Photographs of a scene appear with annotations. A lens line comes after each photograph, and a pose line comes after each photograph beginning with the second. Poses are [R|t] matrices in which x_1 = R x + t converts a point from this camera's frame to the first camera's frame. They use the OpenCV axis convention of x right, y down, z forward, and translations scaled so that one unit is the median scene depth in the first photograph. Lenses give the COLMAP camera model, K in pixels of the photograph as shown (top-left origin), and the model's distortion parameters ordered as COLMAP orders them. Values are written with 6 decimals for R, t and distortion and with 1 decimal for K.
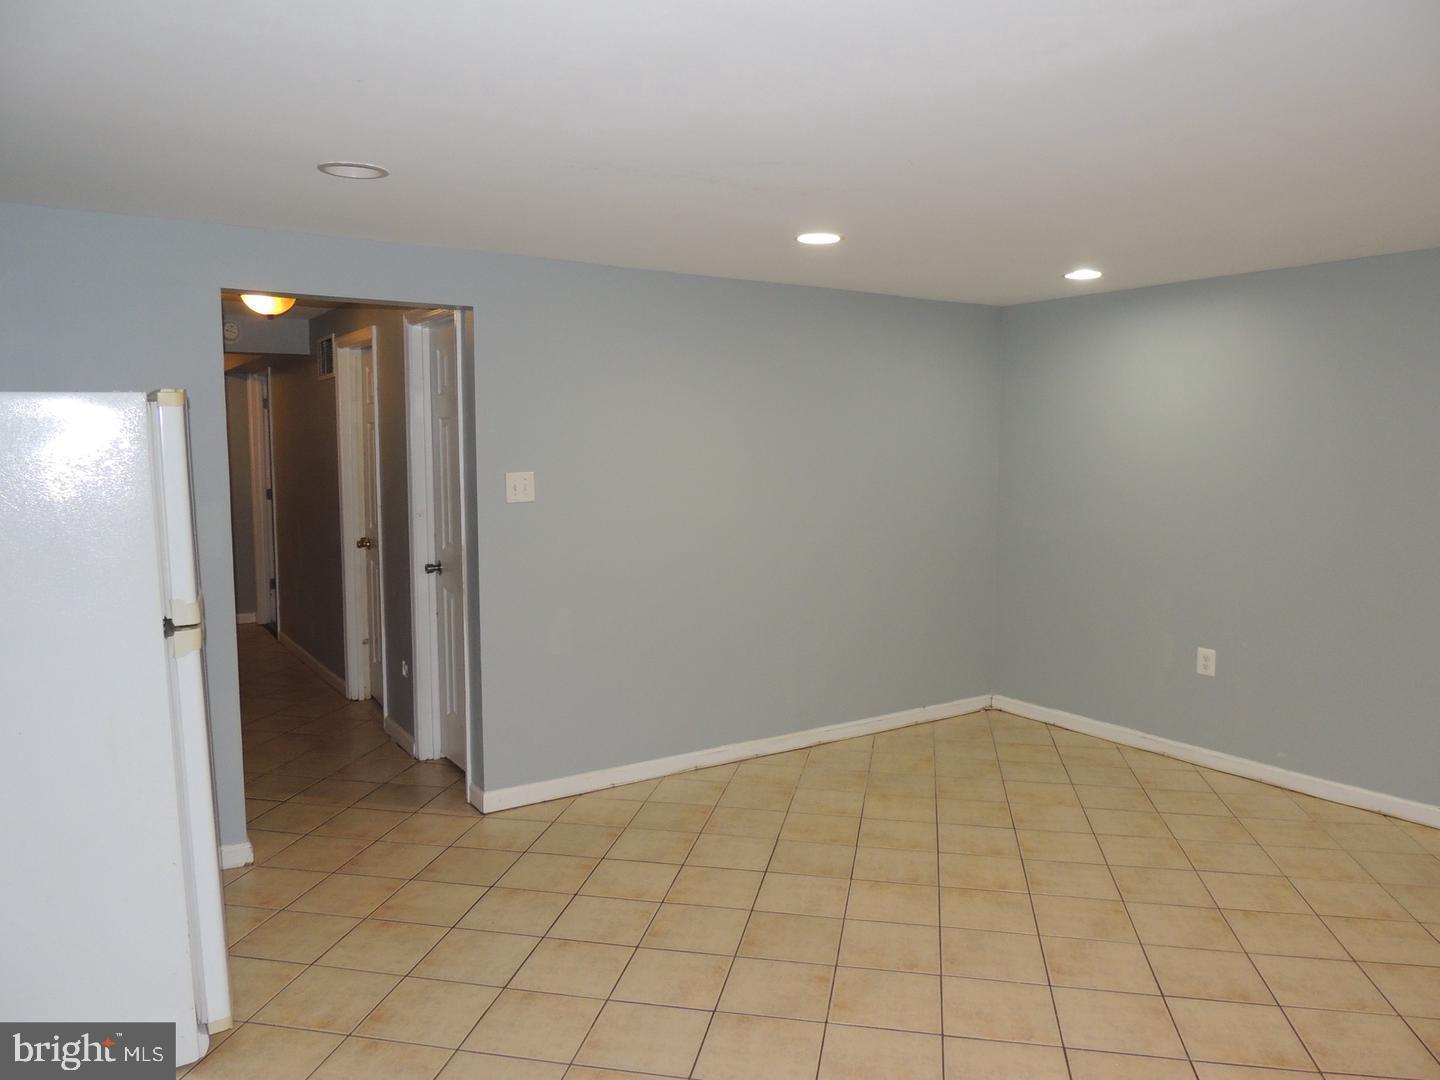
lens RADIAL K [[1050.0, 0, 724.2], [0, 1050.0, 540.5], [0, 0, 1]] dist [-0.006309, -0.008016]
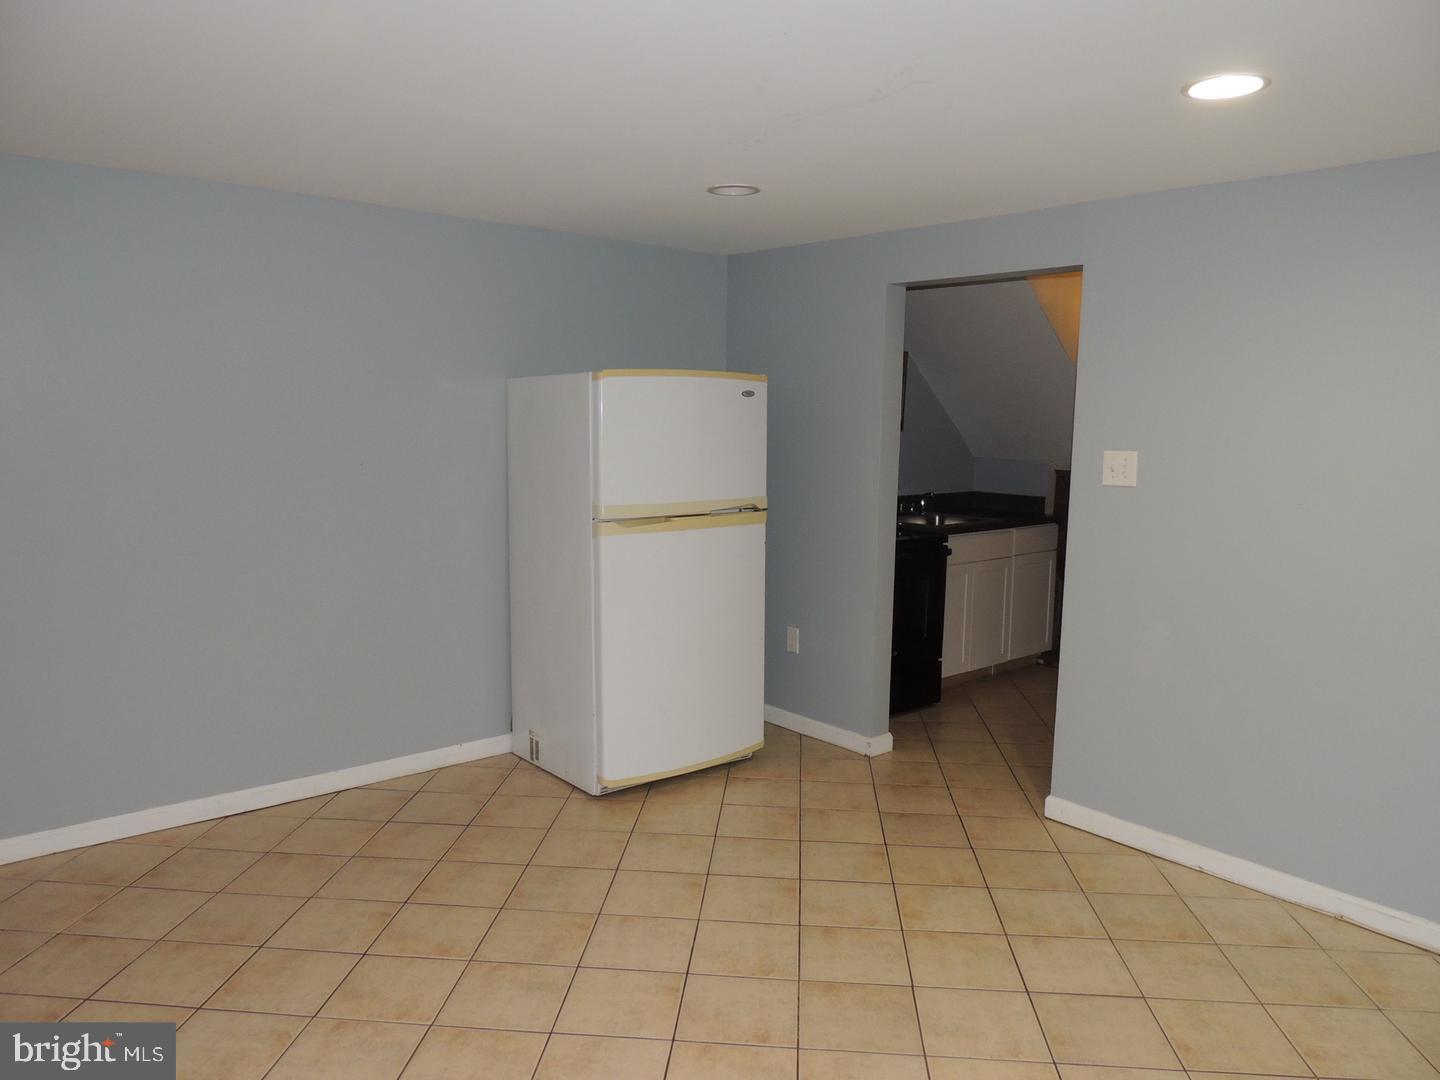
lens RADIAL K [[1050.0, 0, 724.2], [0, 1050.0, 540.5], [0, 0, 1]] dist [-0.006309, -0.008016]
pose [[0.118882, 0.130203, -0.984334, 0.655424], [-0.122092, 0.985758, 0.115646, -0.055614], [0.985373, 0.106431, 0.133086, 0.607416]]
